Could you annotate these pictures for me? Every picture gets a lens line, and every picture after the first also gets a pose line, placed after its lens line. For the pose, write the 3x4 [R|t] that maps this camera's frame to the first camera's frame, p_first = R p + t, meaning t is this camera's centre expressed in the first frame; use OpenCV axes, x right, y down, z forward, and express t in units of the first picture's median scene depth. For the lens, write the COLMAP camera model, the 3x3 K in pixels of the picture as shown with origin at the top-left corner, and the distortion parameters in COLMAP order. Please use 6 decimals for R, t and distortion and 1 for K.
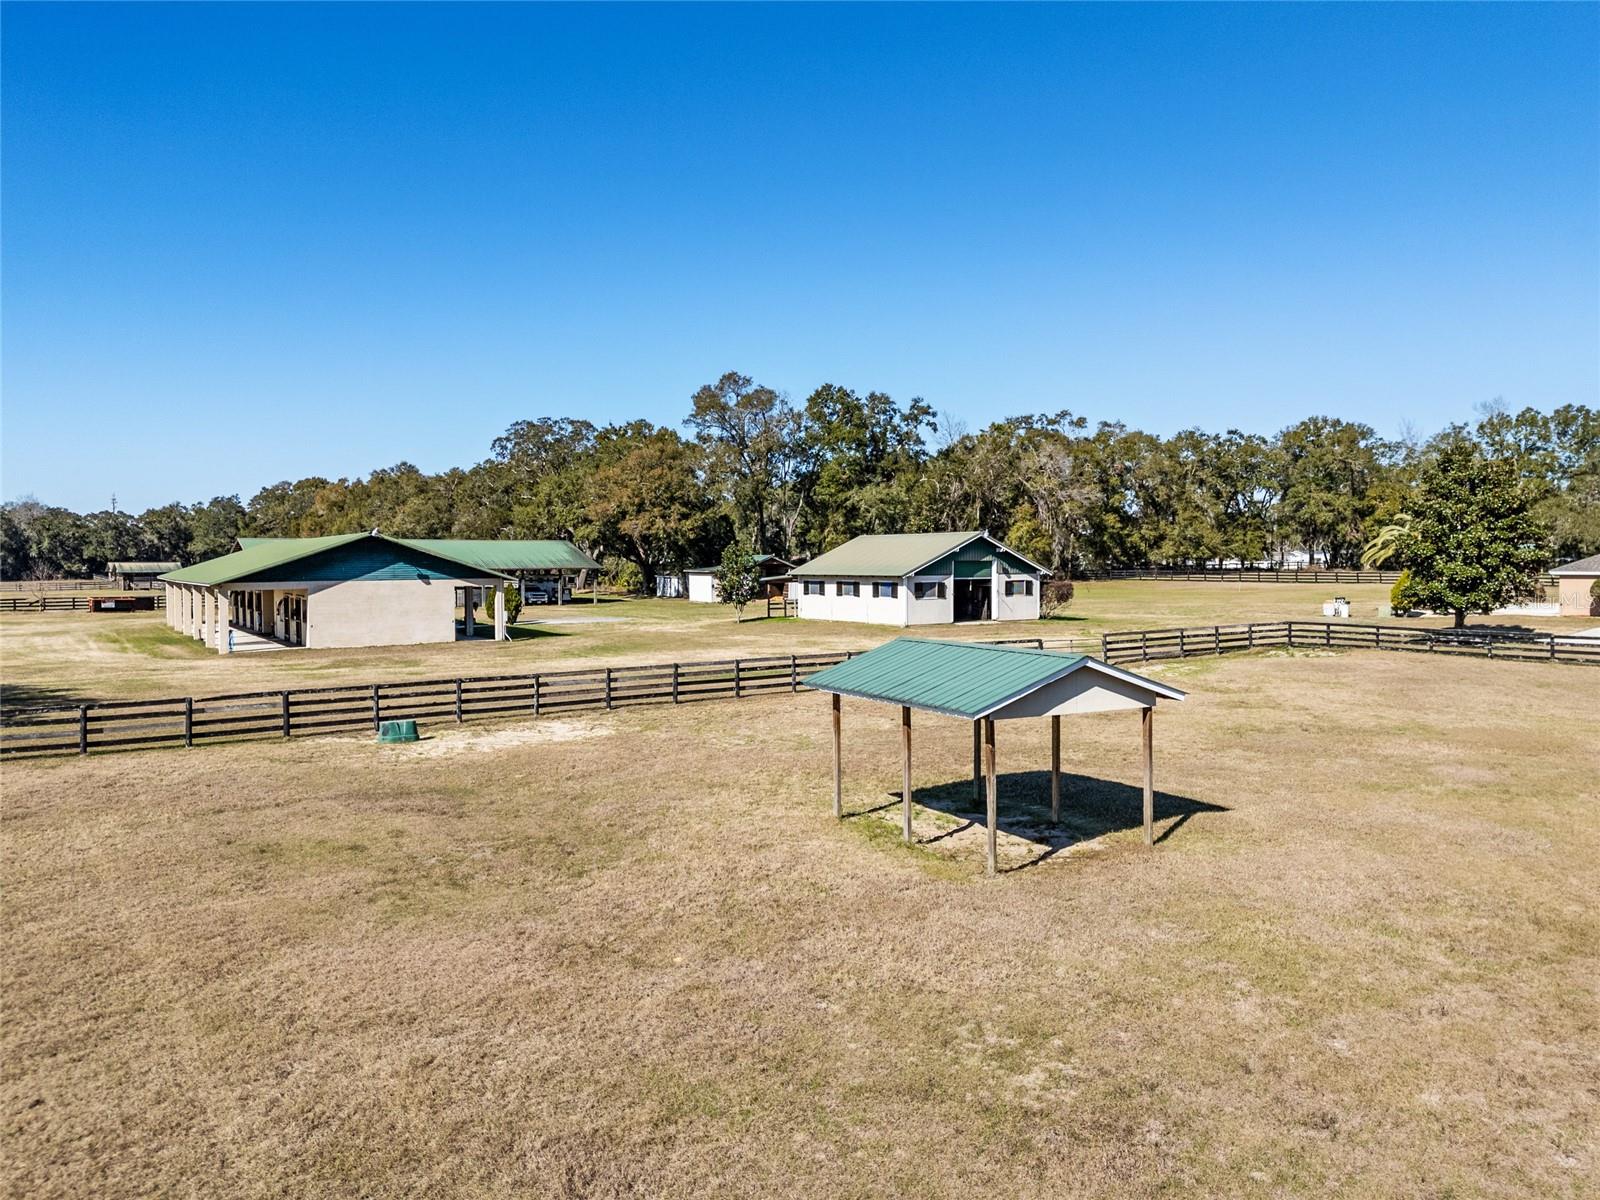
lens RADIAL K [[1168.3, 0, 797.4], [0, 1168.3, 601.6], [0, 0, 1]] dist [0.092211, -0.099943]
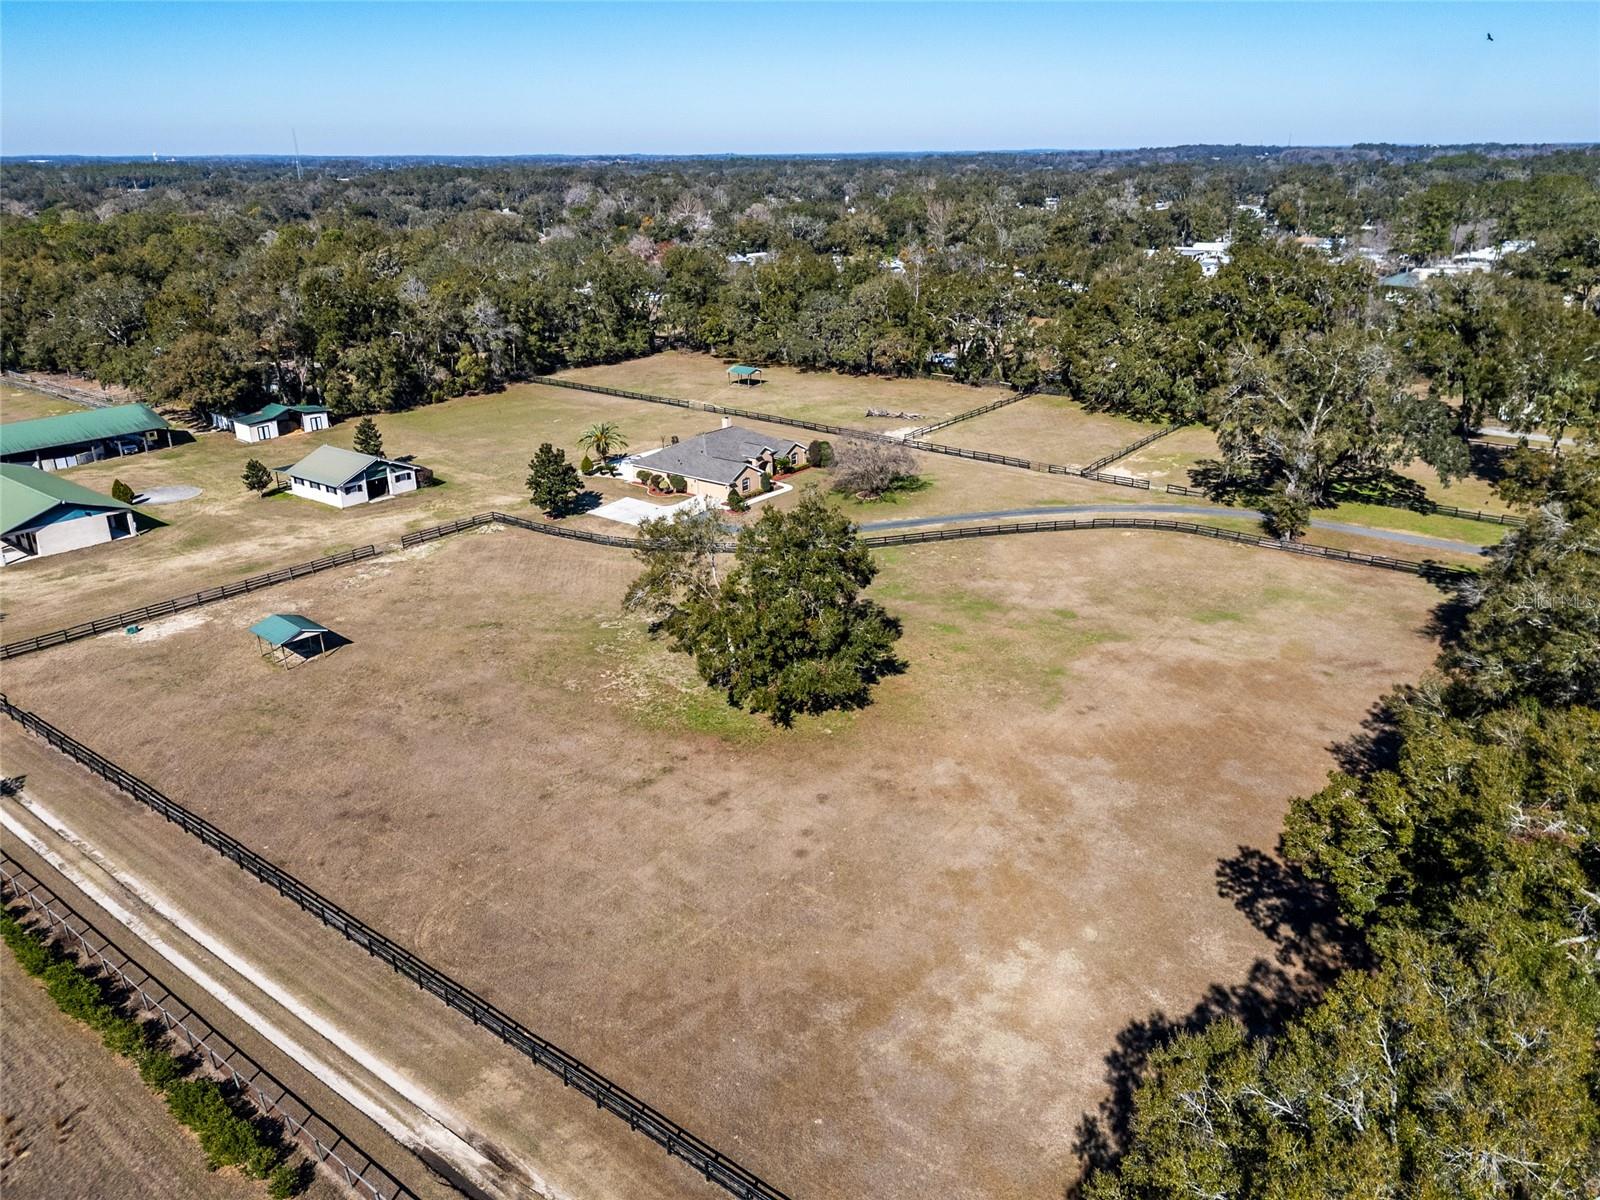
lens RADIAL K [[1168.3, 0, 800.2], [0, 1168.3, 603.6], [0, 0, 1]] dist [0.092211, -0.099943]
pose [[0.951117, -0.113732, 0.287126, 0.149487], [0.015494, 0.946122, 0.323441, -0.303826], [-0.308442, -0.303181, 0.901634, -0.775497]]
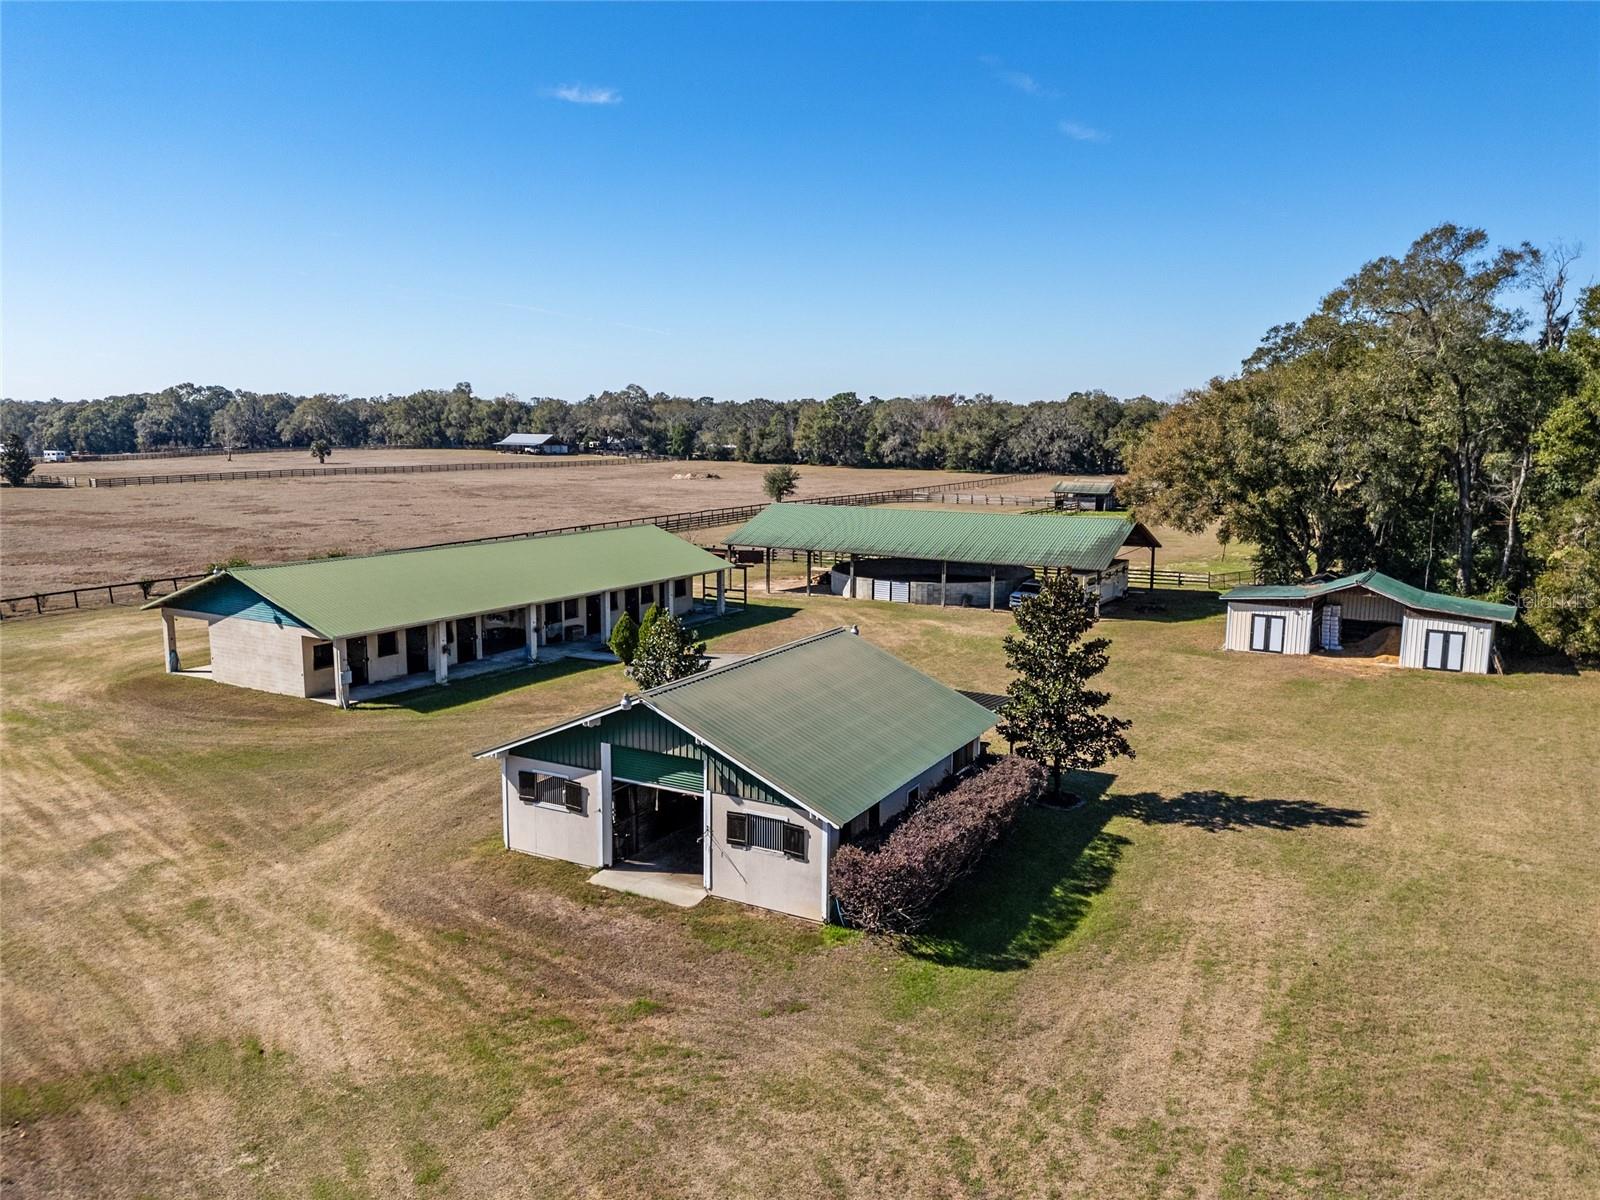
lens RADIAL K [[1168.3, 0, 799.2], [0, 1168.3, 611.8], [0, 0, 1]] dist [0.092211, -0.099943]
pose [[0.441451, 0.155697, -0.883674, 0.354631], [-0.042441, 0.987351, 0.152762, -0.099643], [0.896281, -0.029933, 0.442475, 0.530194]]
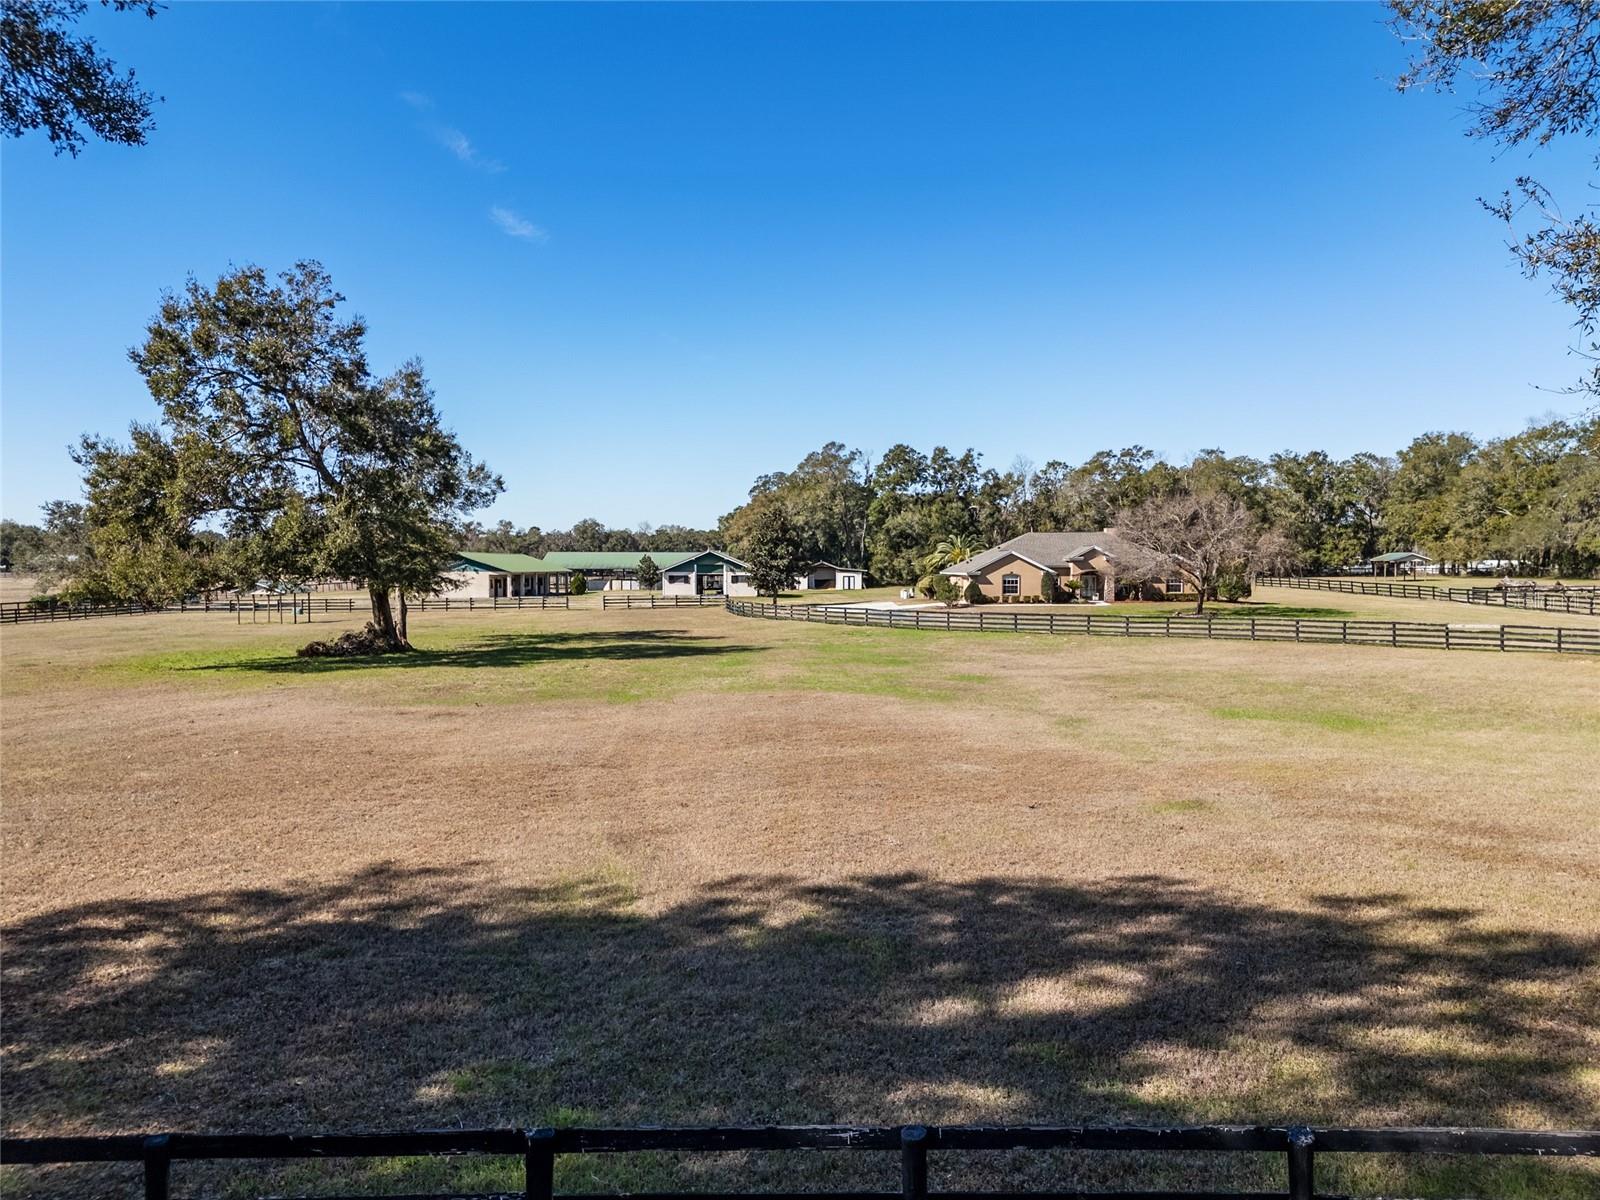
lens RADIAL K [[1168.3, 0, 794.6], [0, 1168.3, 604.5], [0, 0, 1]] dist [0.092211, -0.099943]
pose [[0.824924, 0.022922, -0.564779, 0.840555], [-0.023625, 0.999702, 0.006066, 0.009727], [0.564750, 0.008339, 0.825220, -0.312121]]
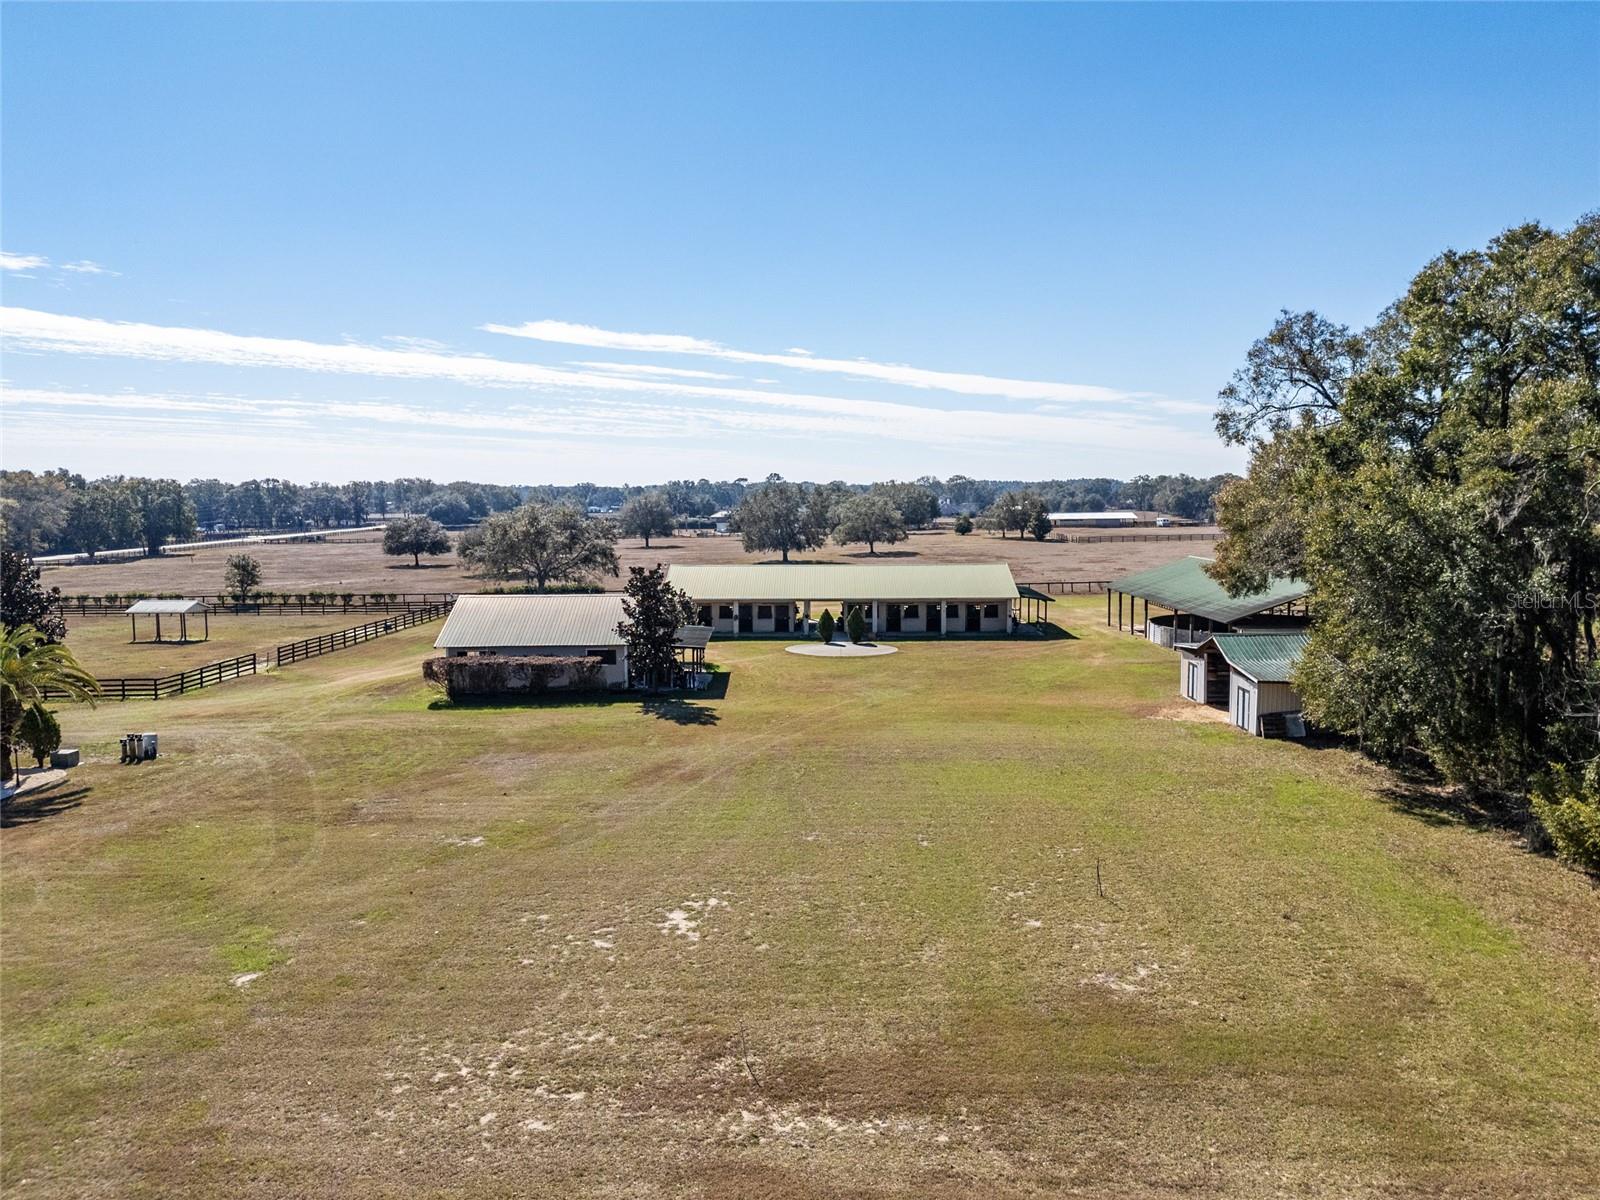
lens RADIAL K [[1168.3, 0, 794.6], [0, 1168.3, 609.7], [0, 0, 1]] dist [0.092211, -0.099943]
pose [[-0.554878, 0.093120, -0.826704, 0.551245], [-0.023706, 0.991543, 0.127598, -0.118361], [0.831594, 0.090399, -0.547977, 1.152251]]
